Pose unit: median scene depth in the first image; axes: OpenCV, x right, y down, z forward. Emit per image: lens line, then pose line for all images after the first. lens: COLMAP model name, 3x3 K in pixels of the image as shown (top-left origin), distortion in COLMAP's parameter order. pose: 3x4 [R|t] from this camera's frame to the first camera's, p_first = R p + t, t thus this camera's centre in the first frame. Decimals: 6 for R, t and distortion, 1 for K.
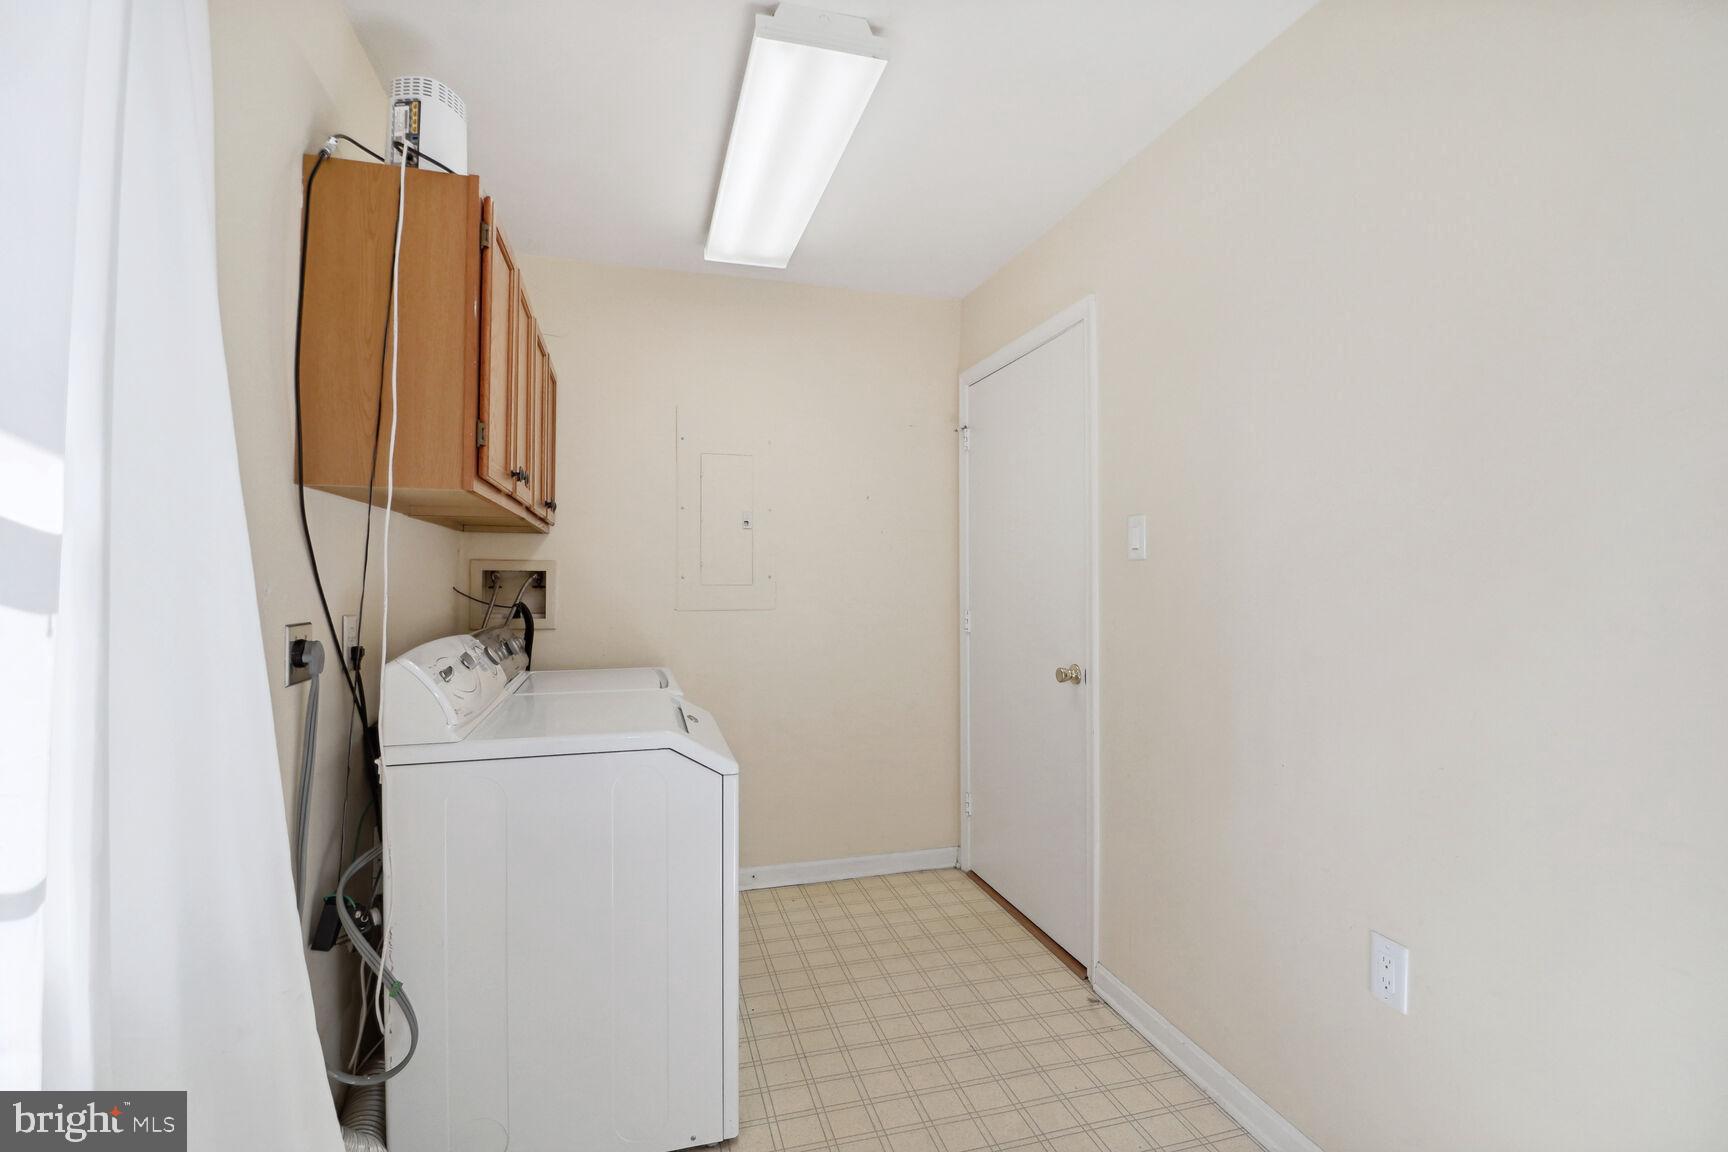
lens RADIAL K [[825.1, 0, 878.8], [0, 825.1, 568.5], [0, 0, 1]] dist [0.001160, 0.003354]
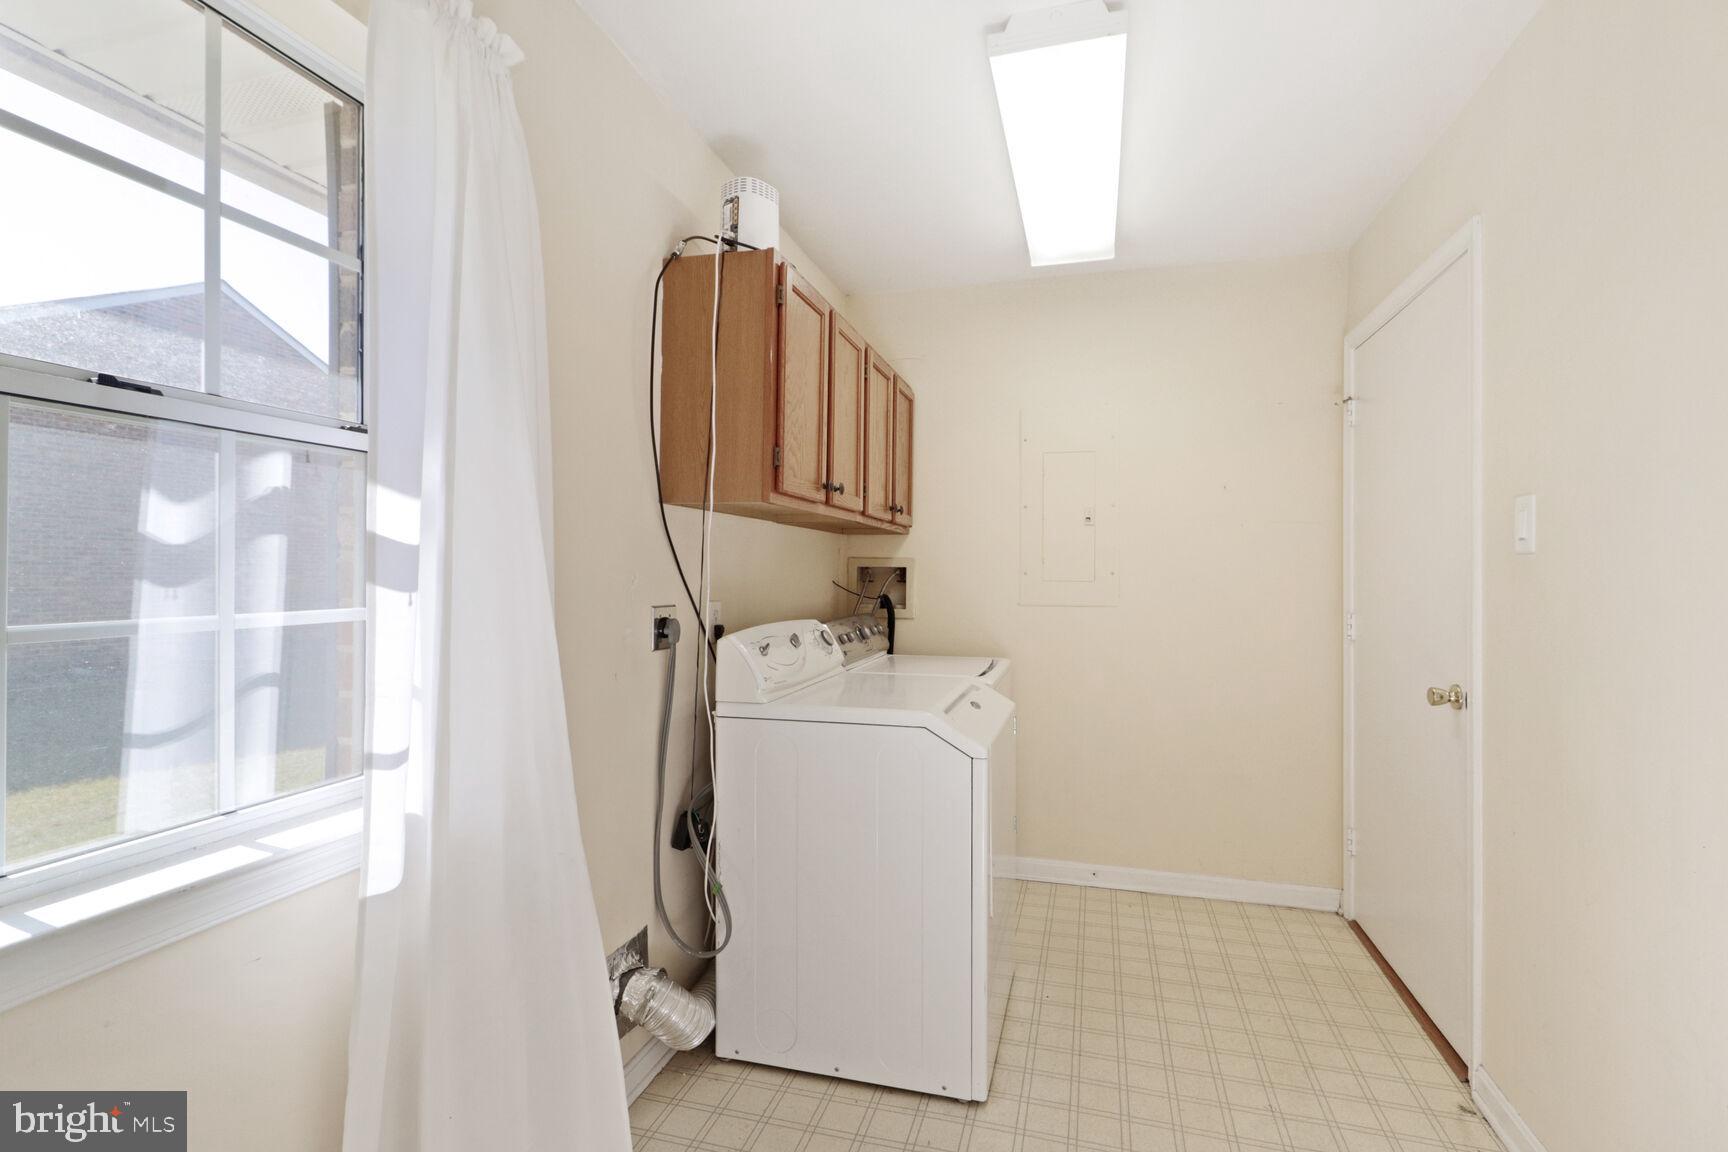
lens RADIAL K [[825.1, 0, 882.5], [0, 825.1, 570.8], [0, 0, 1]] dist [0.001160, 0.003354]
pose [[0.842881, 0.003150, -0.538091, 0.205532], [0.000540, 0.999977, 0.006700, 0.000244], [0.538100, -0.005938, 0.842860, 0.029187]]
